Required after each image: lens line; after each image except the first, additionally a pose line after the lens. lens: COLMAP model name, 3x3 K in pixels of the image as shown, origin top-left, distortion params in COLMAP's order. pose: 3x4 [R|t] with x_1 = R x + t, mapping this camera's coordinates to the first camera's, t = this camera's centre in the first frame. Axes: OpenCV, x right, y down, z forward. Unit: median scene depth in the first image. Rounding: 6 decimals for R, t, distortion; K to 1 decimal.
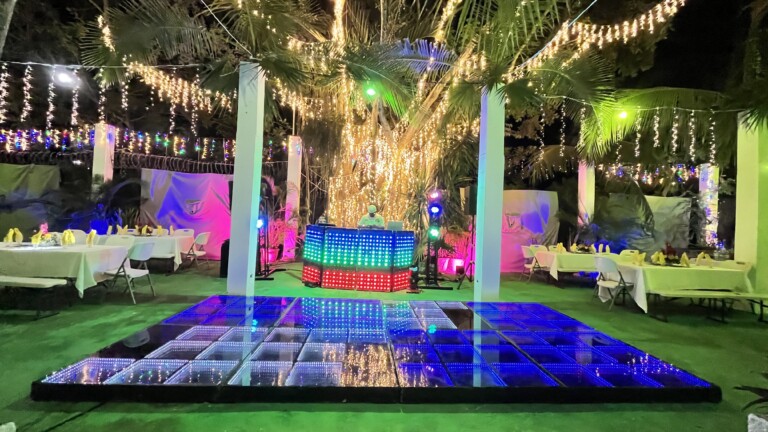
lens RADIAL K [[312.8, 0, 384.0], [0, 312.8, 216.0], [0, 0, 1]] dist [-0.001943, -0.000264]
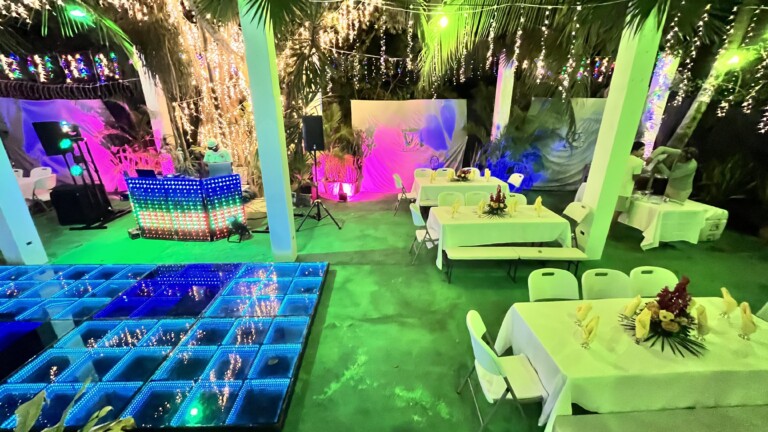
lens RADIAL K [[312.8, 0, 384.0], [0, 312.8, 216.0], [0, 0, 1]] dist [-0.001943, -0.000264]
pose [[0.998316, -0.026089, -0.051817, 0.374079], [0.042792, 0.934239, 0.354071, -0.094154], [0.039173, -0.355692, 0.933782, 0.089725]]
